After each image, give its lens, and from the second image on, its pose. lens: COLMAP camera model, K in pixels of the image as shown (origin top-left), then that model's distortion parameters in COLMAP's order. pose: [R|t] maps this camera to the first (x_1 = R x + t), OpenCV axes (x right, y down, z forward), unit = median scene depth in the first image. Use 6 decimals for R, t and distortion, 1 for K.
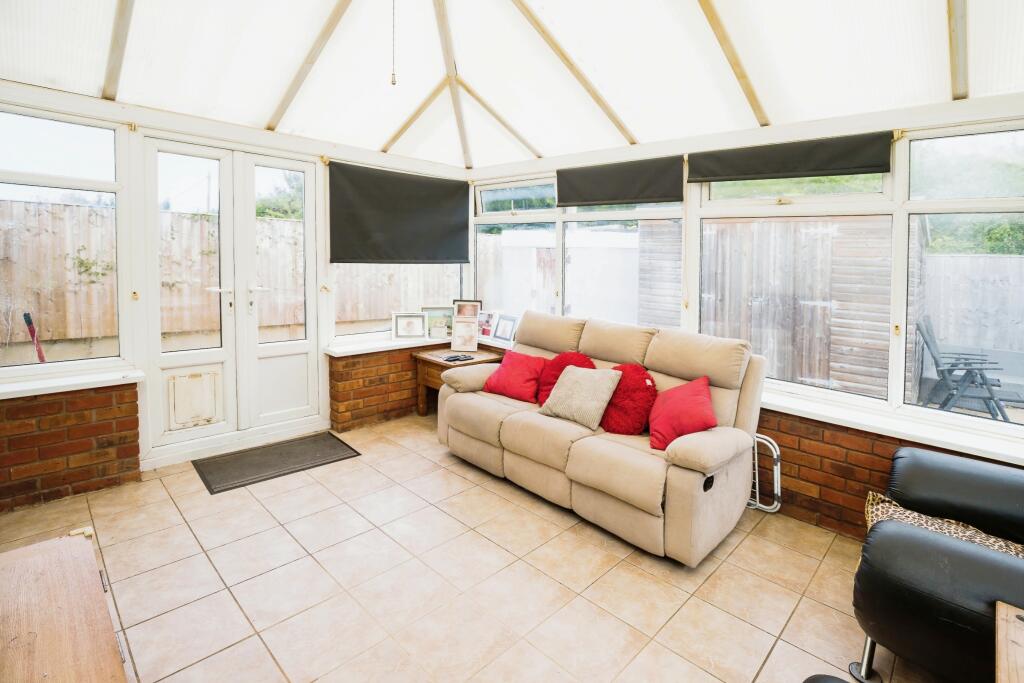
lens RADIAL K [[494.0, 0, 528.2], [0, 494.0, 341.1], [0, 0, 1]] dist [-0.036048, 0.000288]
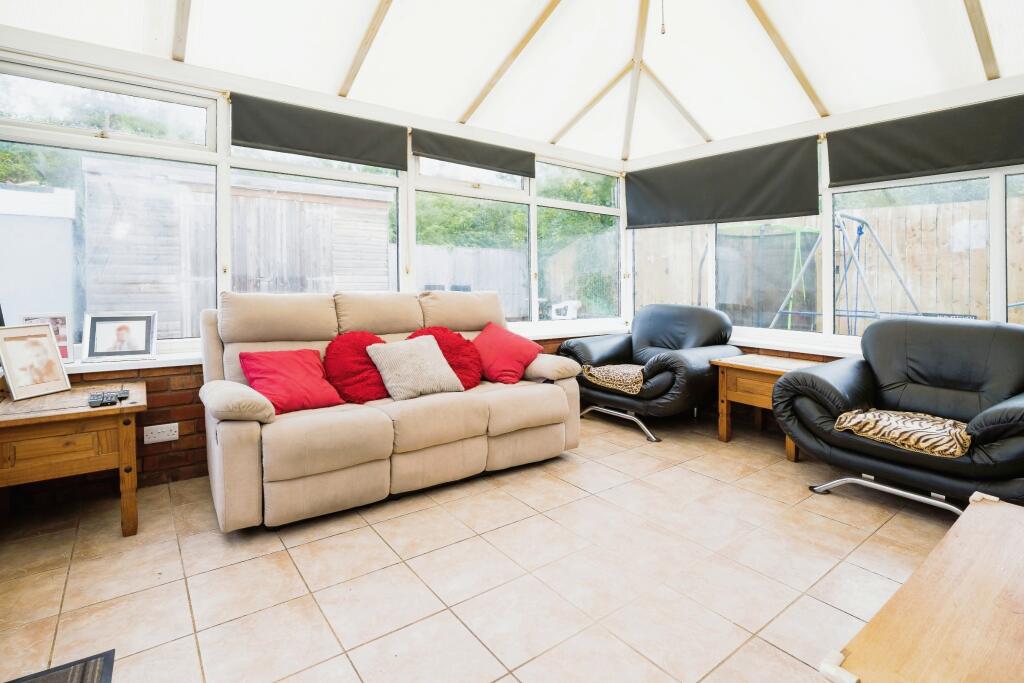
lens RADIAL K [[494.0, 0, 528.2], [0, 494.0, 341.1], [0, 0, 1]] dist [-0.036048, 0.000288]
pose [[0.148031, -0.159676, 0.976007, -0.643452], [0.148681, 0.979257, 0.137657, -0.032188], [-0.977743, 0.124736, 0.168701, 0.546075]]
